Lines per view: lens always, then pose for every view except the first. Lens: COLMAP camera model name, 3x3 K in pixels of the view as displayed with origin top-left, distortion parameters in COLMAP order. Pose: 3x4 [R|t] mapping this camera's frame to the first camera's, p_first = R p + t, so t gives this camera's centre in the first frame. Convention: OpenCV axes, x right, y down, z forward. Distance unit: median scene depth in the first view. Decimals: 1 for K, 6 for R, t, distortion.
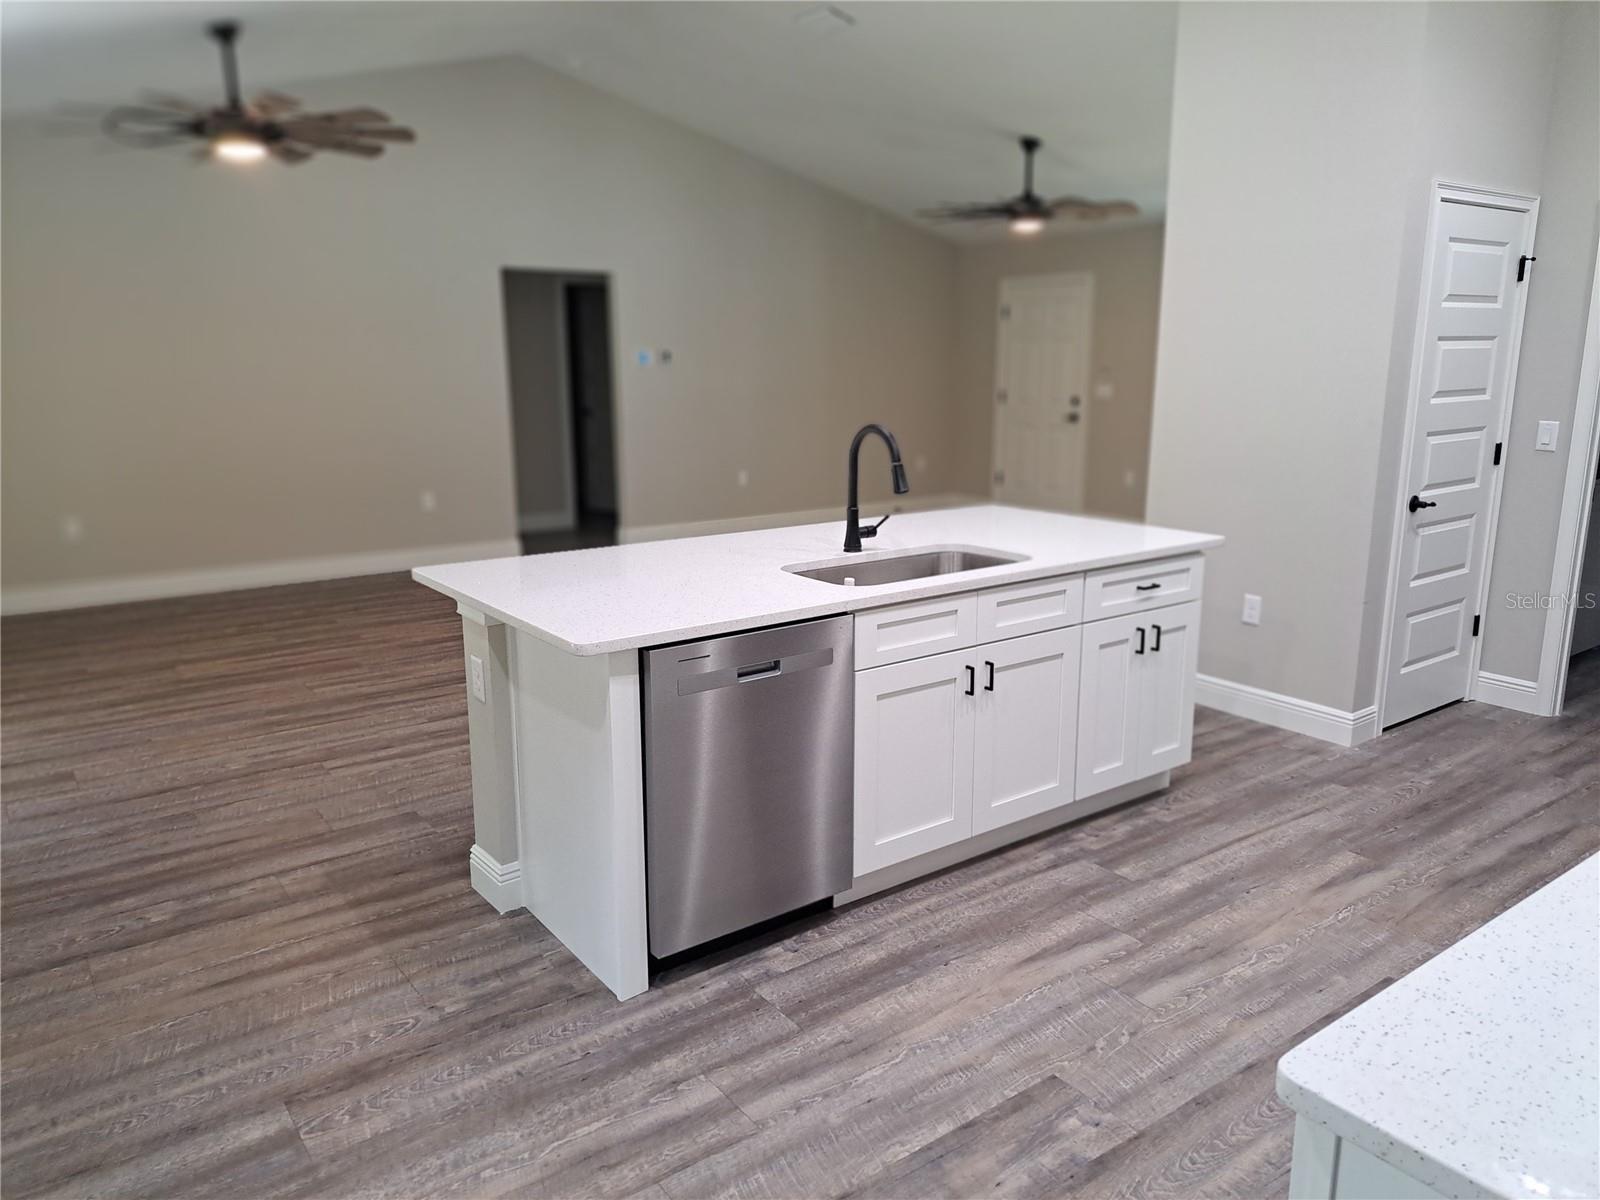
lens RADIAL K [[1152.4, 0, 800.0], [0, 1152.4, 600.0], [0, 0, 1]] dist [-0.001358, -0.007658]
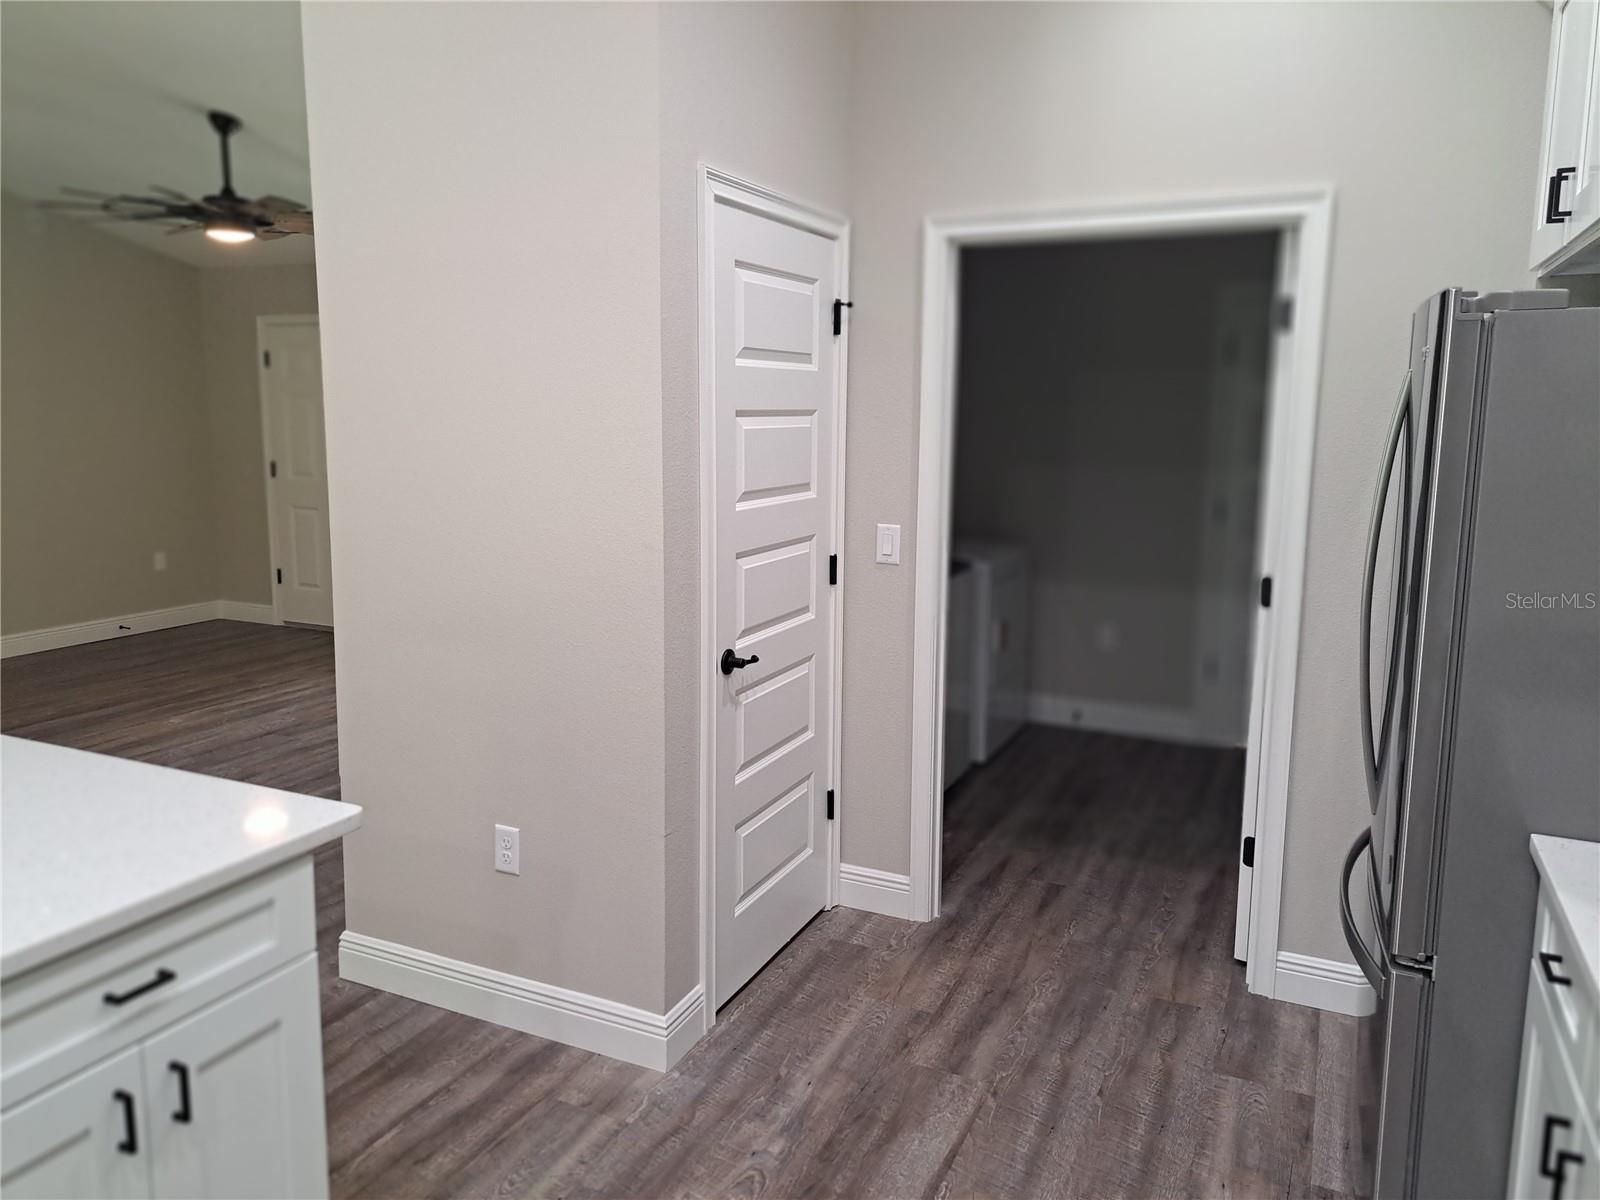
lens RADIAL K [[1136.5, 0, 830.1], [0, 1136.5, 588.8], [0, 0, 1]] dist [0.061887, -0.076938]
pose [[0.865835, -0.067339, 0.495778, 0.264205], [0.094503, 0.995076, -0.029886, -0.100069], [-0.491324, 0.072729, 0.867935, 0.403400]]
